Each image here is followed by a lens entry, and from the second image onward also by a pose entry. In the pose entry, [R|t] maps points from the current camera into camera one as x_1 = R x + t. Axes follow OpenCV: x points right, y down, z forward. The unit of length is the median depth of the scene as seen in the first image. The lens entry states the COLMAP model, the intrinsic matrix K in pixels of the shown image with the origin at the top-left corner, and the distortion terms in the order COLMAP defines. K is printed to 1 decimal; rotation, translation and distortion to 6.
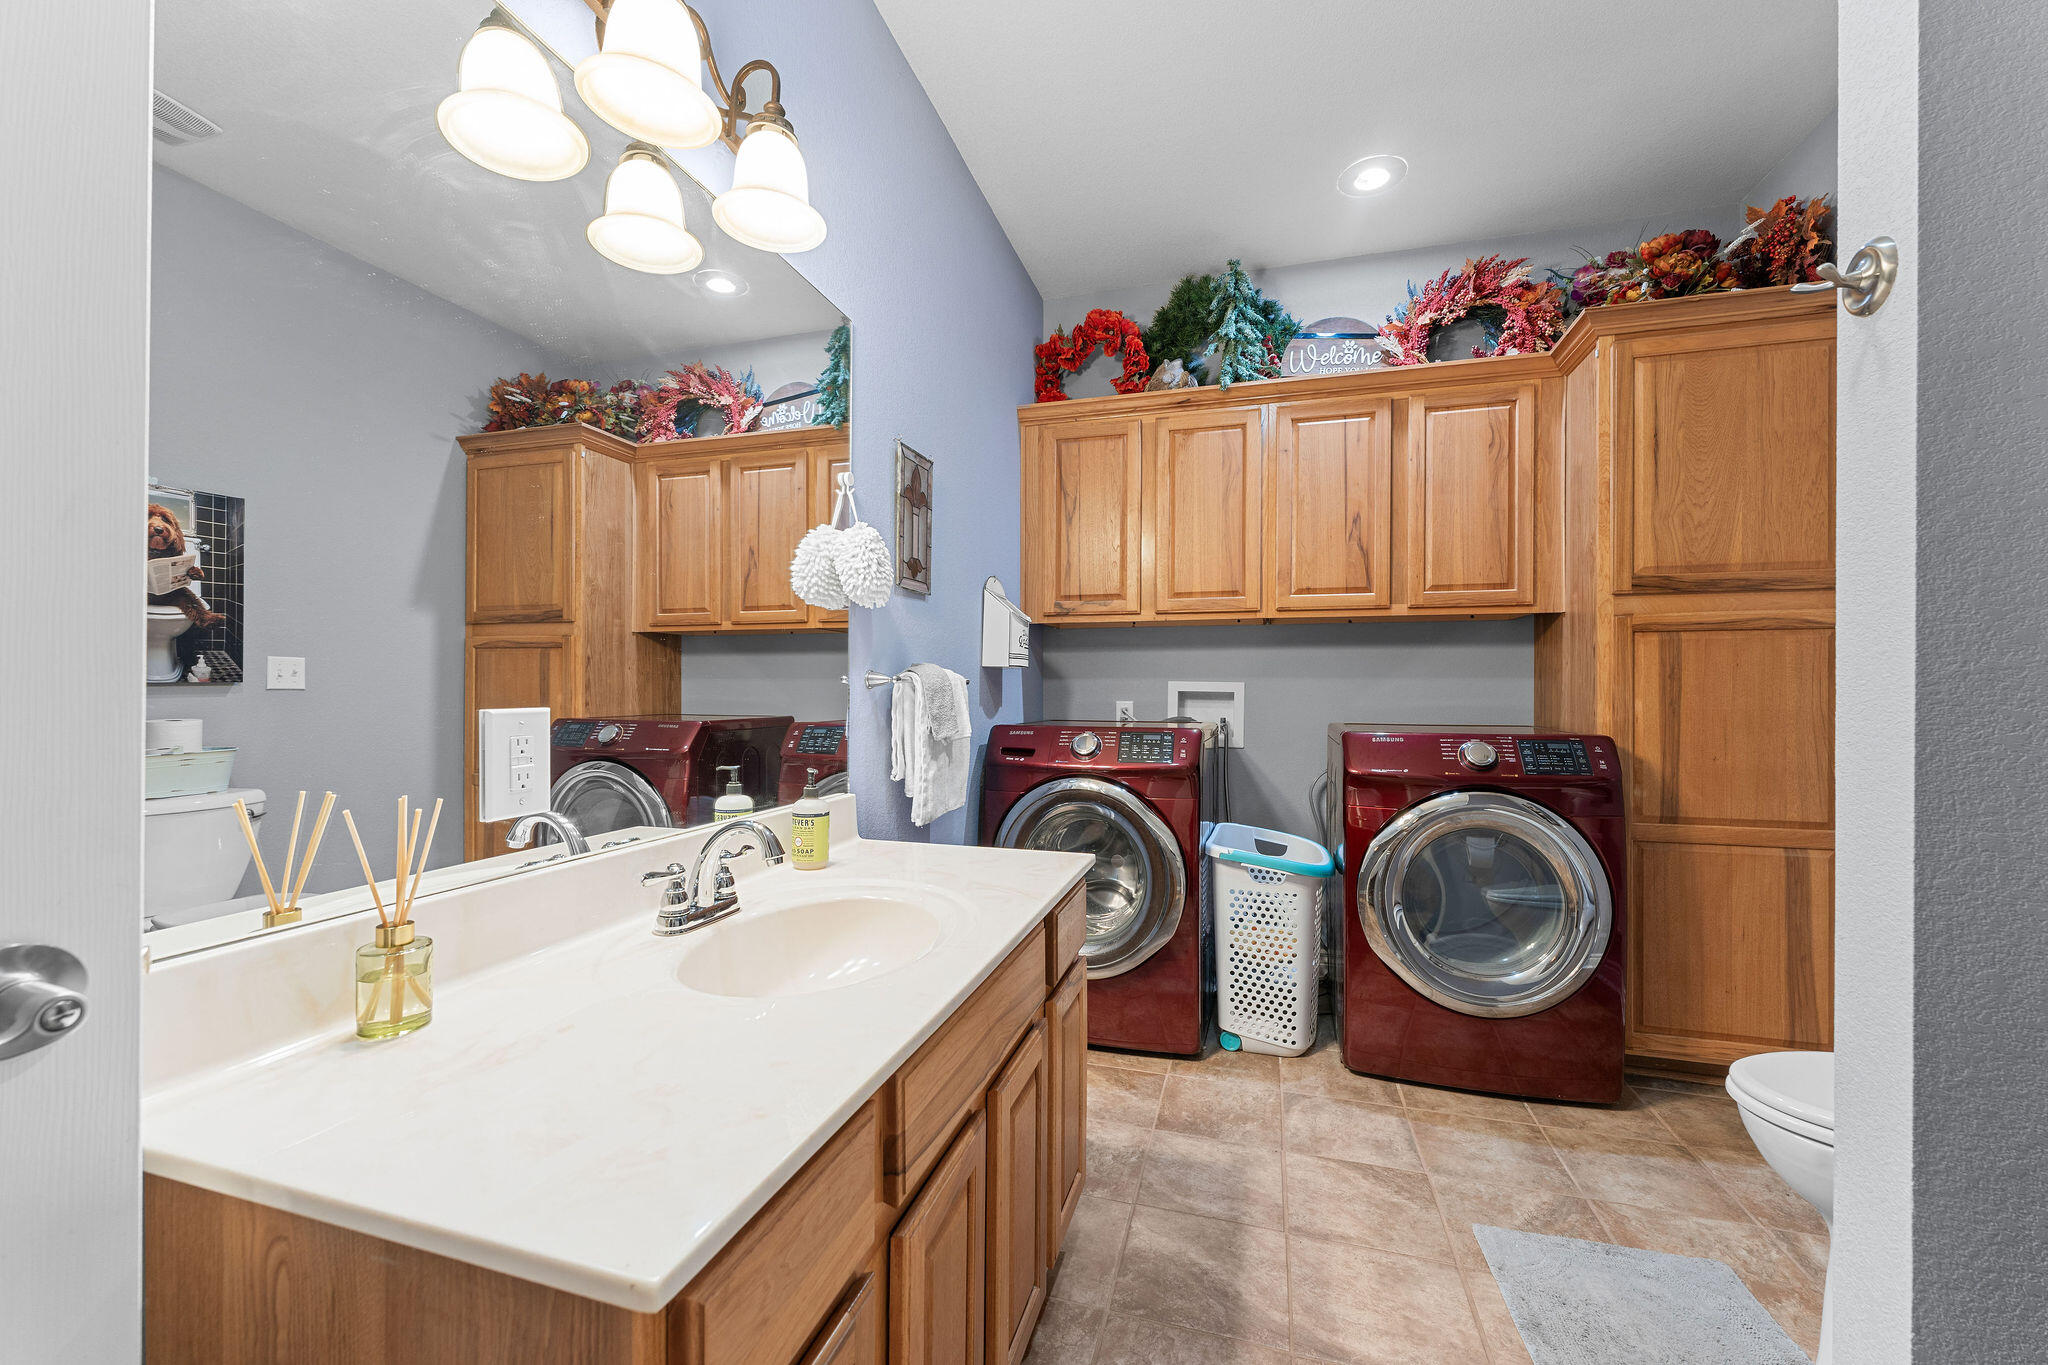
lens RADIAL K [[812.9, 0, 1016.5], [0, 812.9, 687.0], [0, 0, 1]] dist [-0.000435, -0.000189]
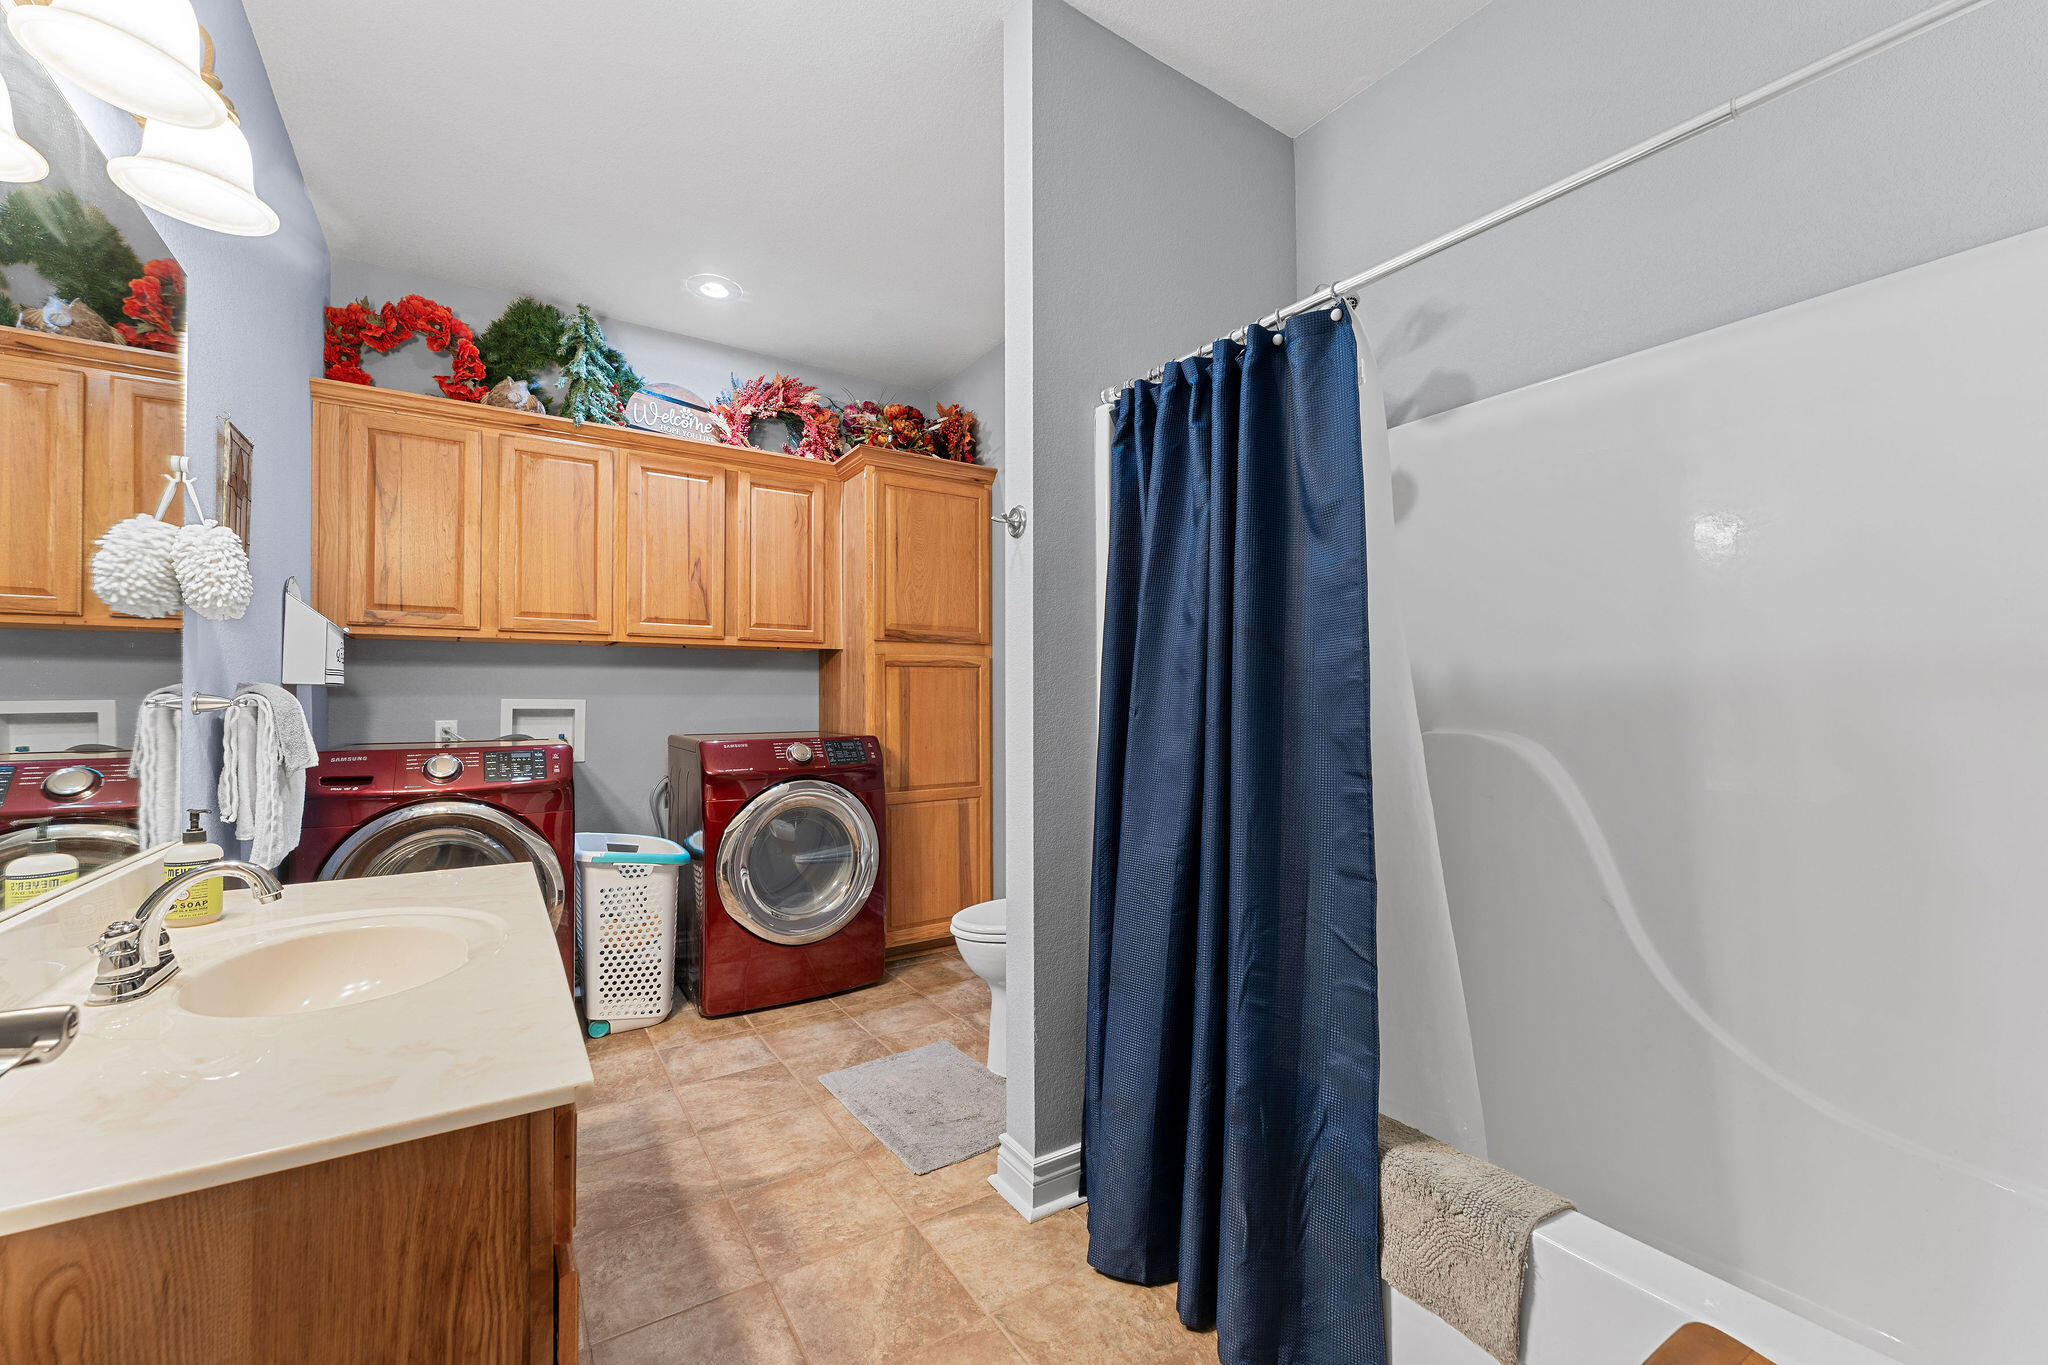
lens RADIAL K [[812.9, 0, 1016.5], [0, 812.9, 687.0], [0, 0, 1]] dist [-0.000435, -0.000189]
pose [[0.643140, 0.005976, 0.765725, -0.219690], [0.004300, 0.999926, -0.011415, -0.009898], [-0.765736, 0.010634, 0.643067, -0.142007]]
